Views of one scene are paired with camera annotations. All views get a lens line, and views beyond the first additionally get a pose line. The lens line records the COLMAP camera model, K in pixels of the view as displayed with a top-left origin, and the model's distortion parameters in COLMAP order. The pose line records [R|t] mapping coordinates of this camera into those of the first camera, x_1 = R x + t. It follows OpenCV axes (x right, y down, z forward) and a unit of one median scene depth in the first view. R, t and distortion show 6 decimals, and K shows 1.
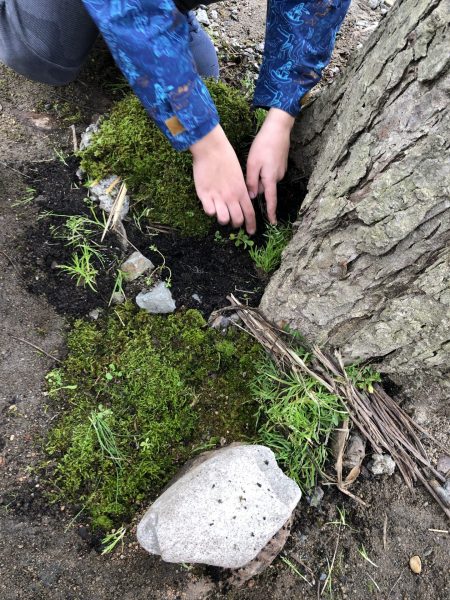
lens RADIAL K [[499.4, 0, 229.7], [0, 499.4, 299.7], [0, 0, 1]] dist [0.028718, -0.028661]
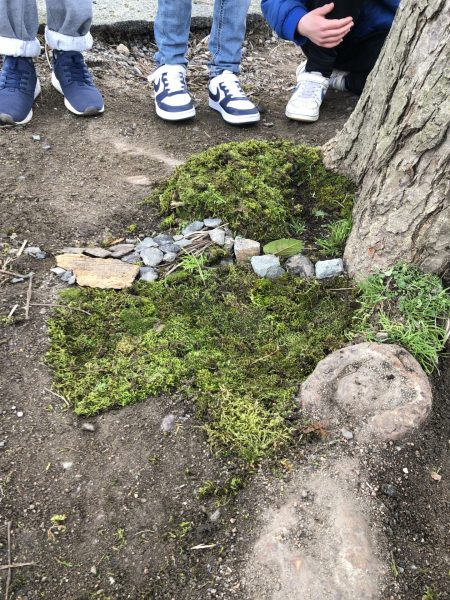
lens RADIAL K [[499.4, 0, 225.8], [0, 499.4, 301.9], [0, 0, 1]] dist [0.028718, -0.028661]
pose [[0.985606, -0.169044, 0.002049, -0.266912], [0.156863, 0.909931, -0.383953, 0.582979], [0.063040, 0.378748, 0.923351, -0.099142]]
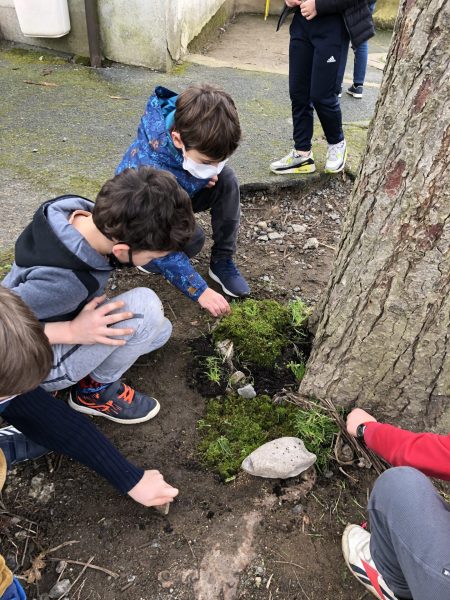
lens RADIAL K [[499.4, 0, 224.5], [0, 499.4, 299.4], [0, 0, 1]] dist [0.028718, -0.028661]
pose [[0.986257, -0.073264, -0.148087, 0.107487], [-0.008682, 0.872086, -0.489275, 0.754960], [0.164991, 0.483837, 0.859465, -1.097667]]
